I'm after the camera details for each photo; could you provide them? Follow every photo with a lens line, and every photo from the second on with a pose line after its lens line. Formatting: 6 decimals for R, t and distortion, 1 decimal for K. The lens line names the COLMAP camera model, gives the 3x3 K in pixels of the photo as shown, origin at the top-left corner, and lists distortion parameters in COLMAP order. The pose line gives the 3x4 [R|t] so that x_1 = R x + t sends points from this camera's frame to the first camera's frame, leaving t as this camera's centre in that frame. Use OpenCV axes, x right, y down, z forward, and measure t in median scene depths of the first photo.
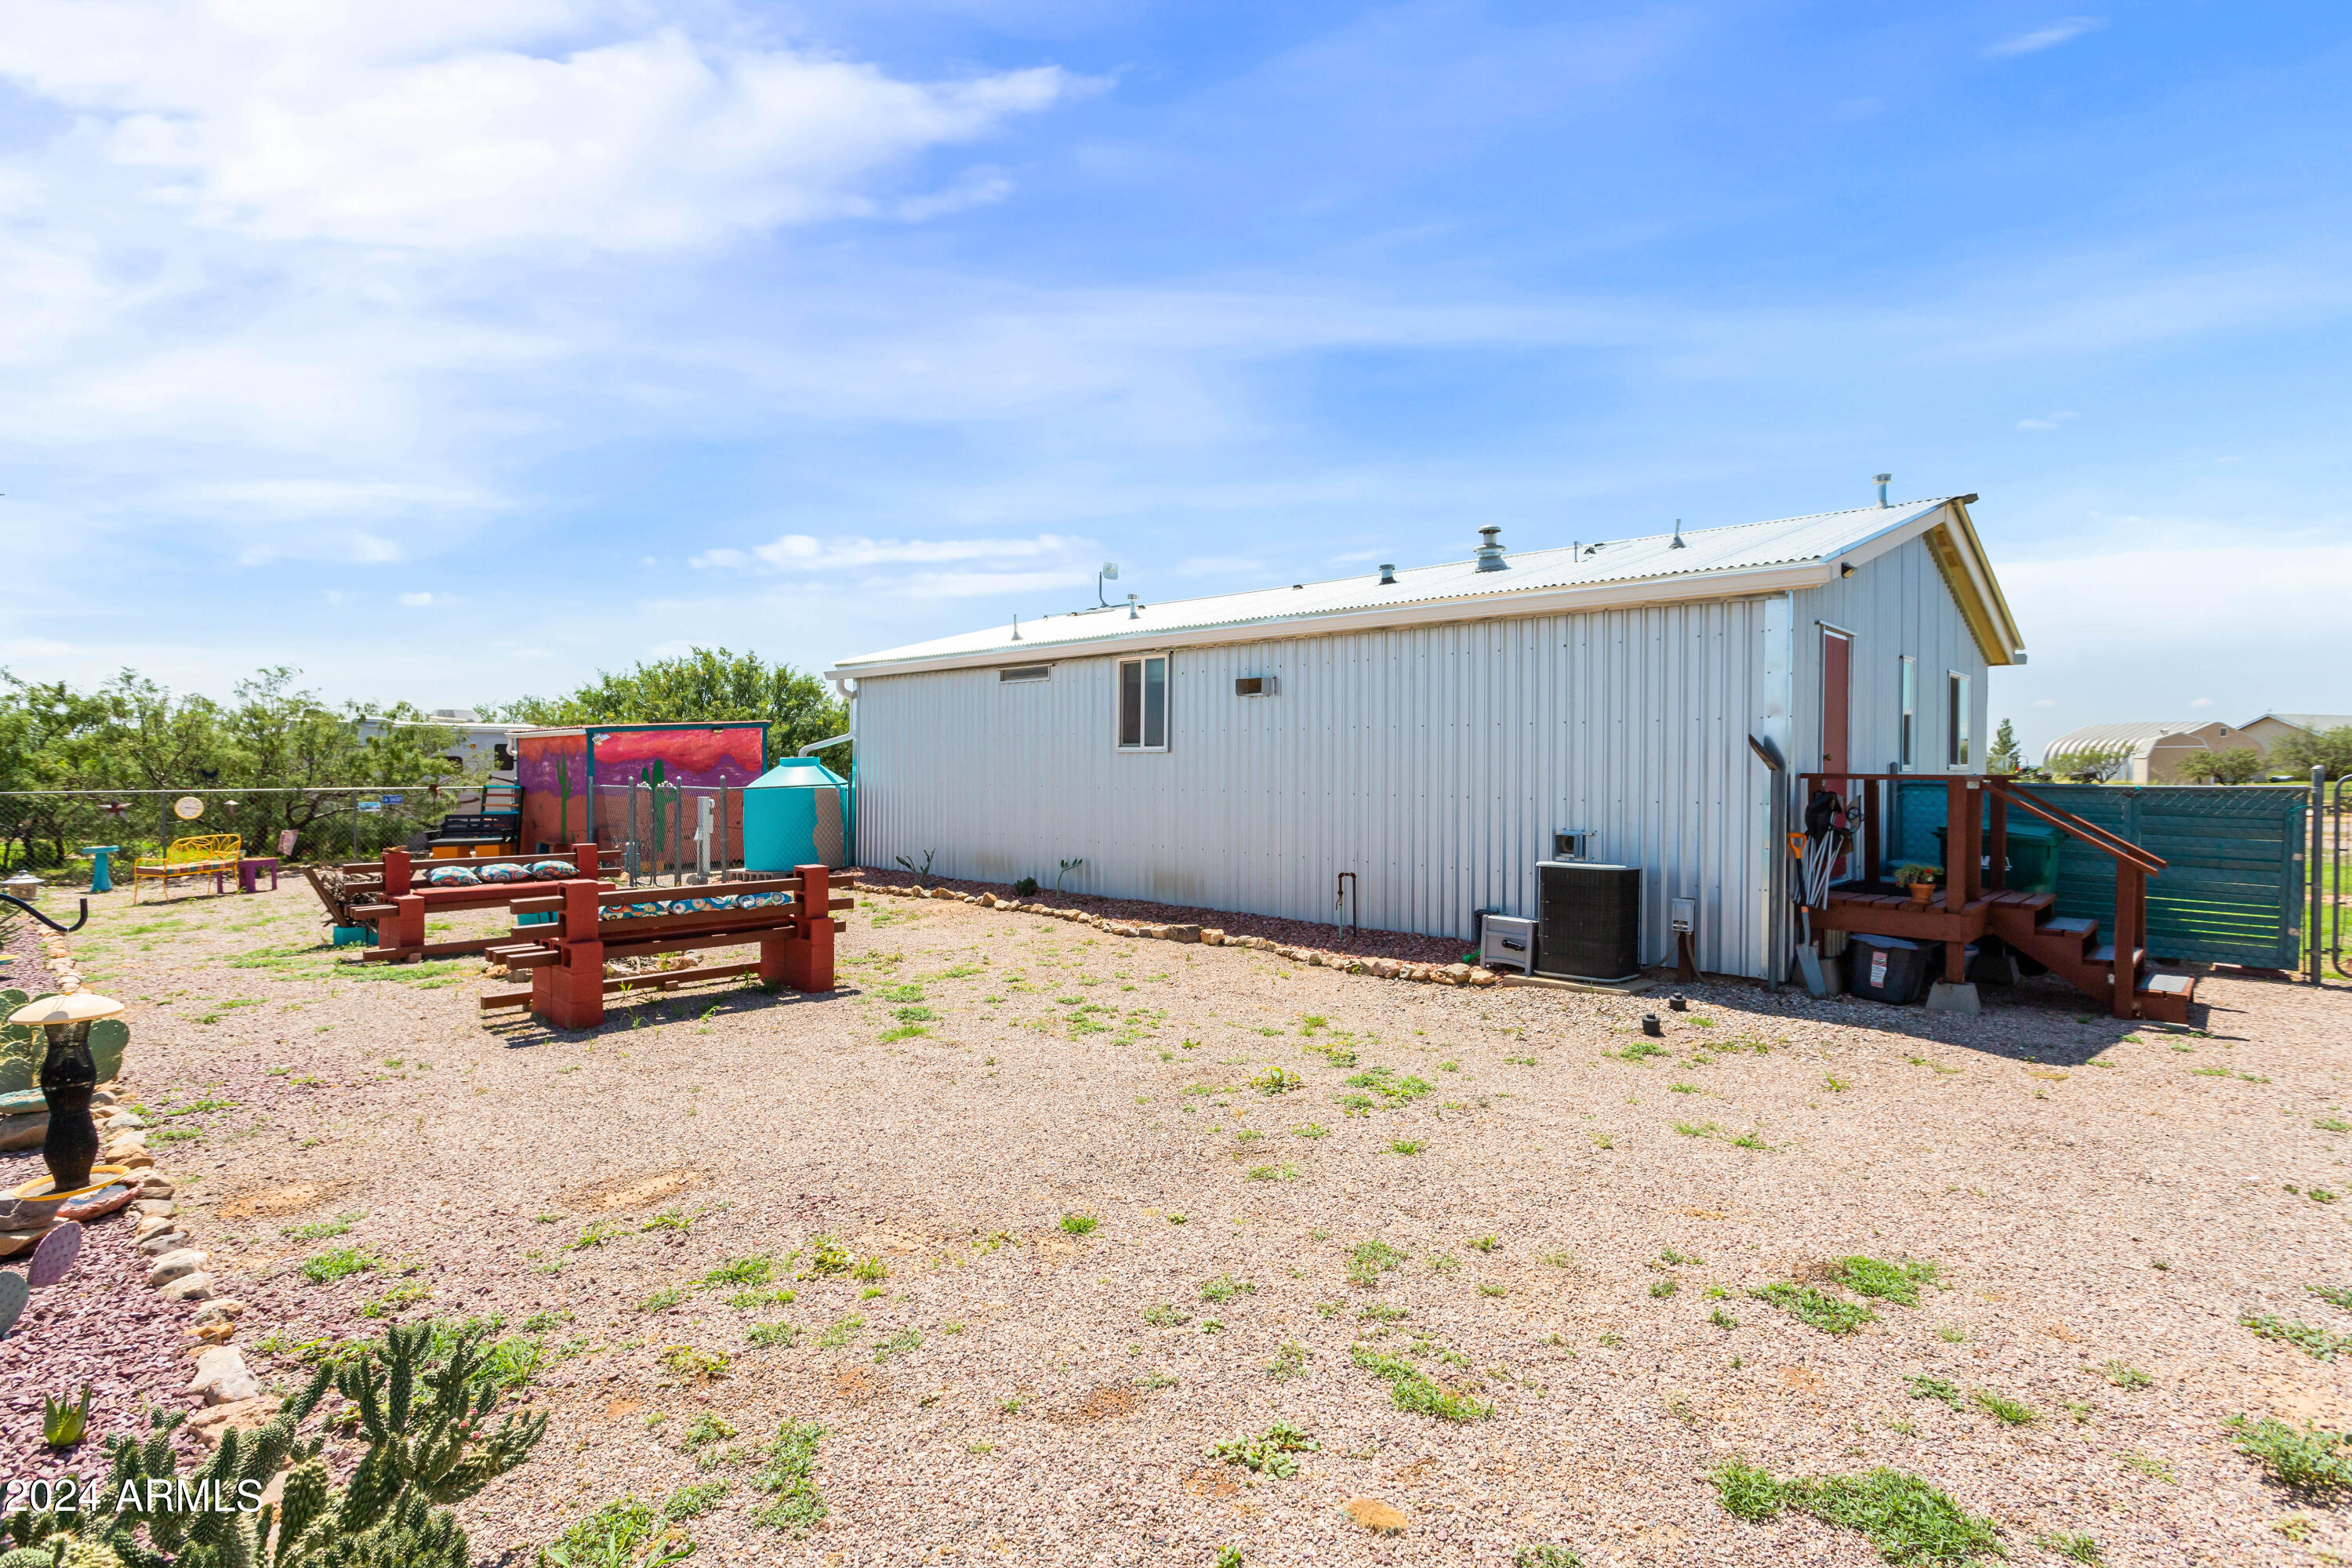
lens RADIAL K [[1123.4, 0, 1176.0], [0, 1123.4, 784.0], [0, 0, 1]] dist [0.000742, 0.000731]
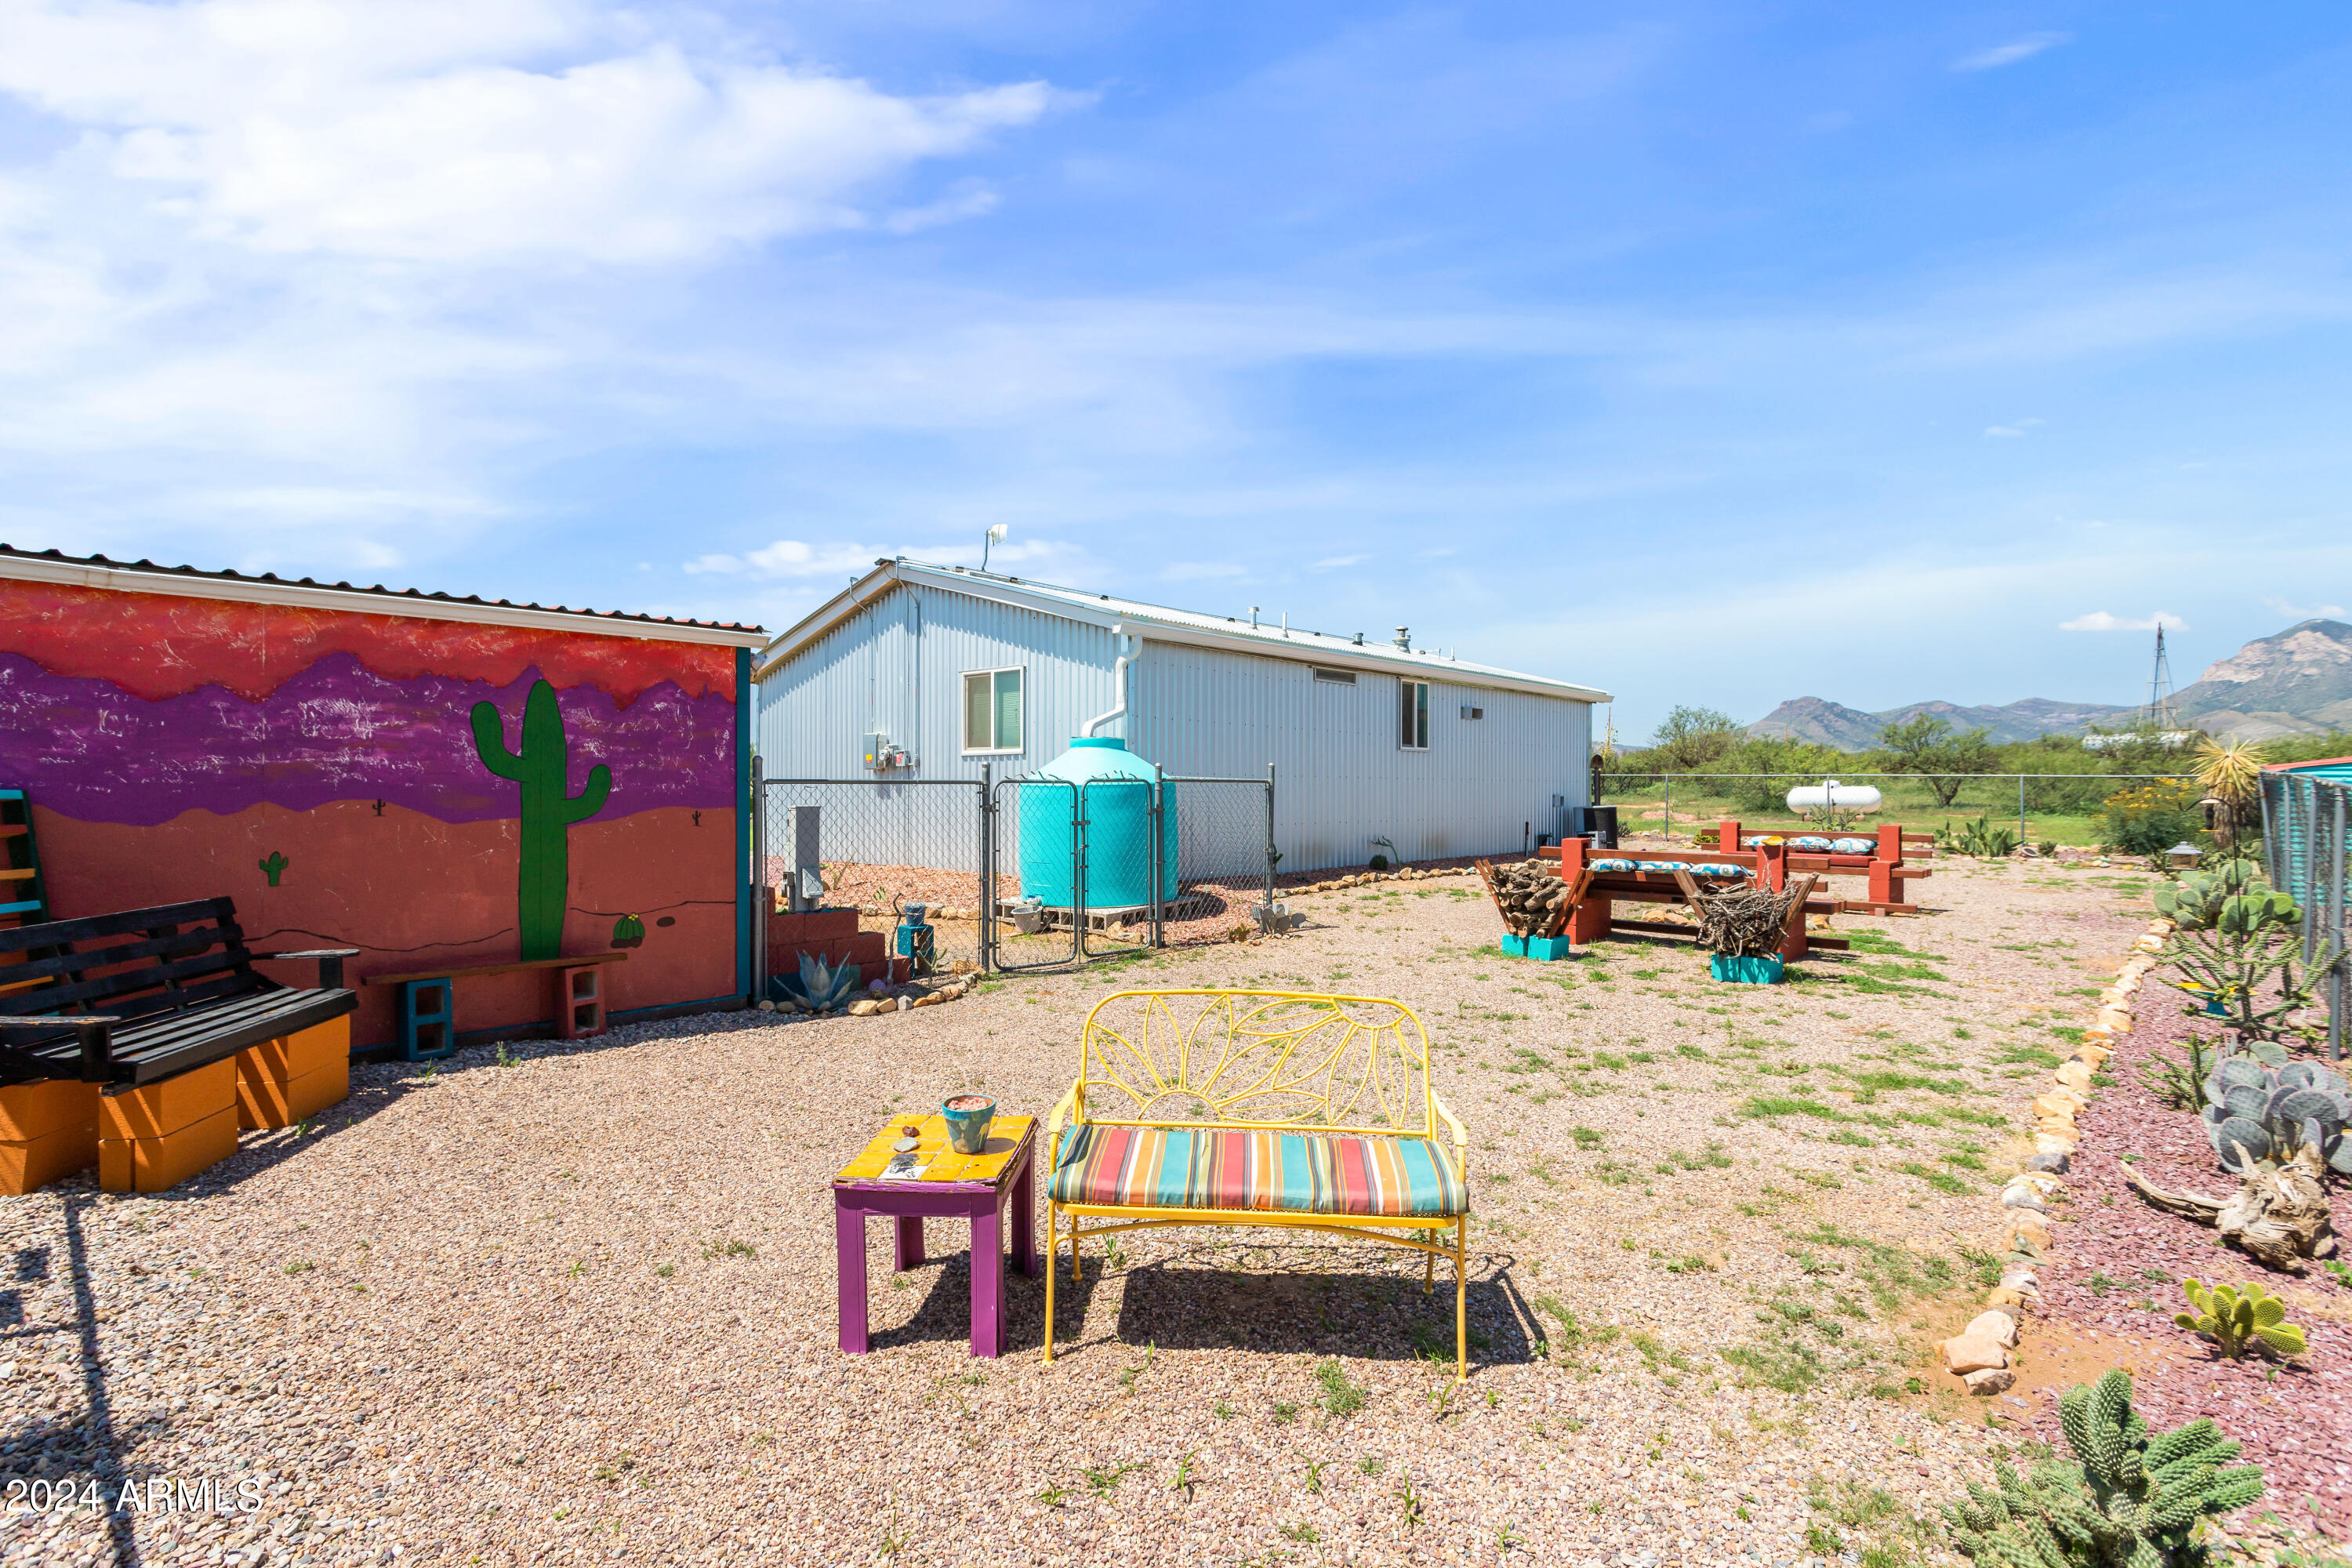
lens RADIAL K [[1123.4, 0, 1176.0], [0, 1123.4, 784.0], [0, 0, 1]] dist [0.000742, 0.000731]
pose [[0.002946, -0.033419, 0.999437, -1.412615], [-0.020105, 0.999237, 0.033472, -0.027611], [-0.999794, -0.020192, 0.002272, 1.288218]]
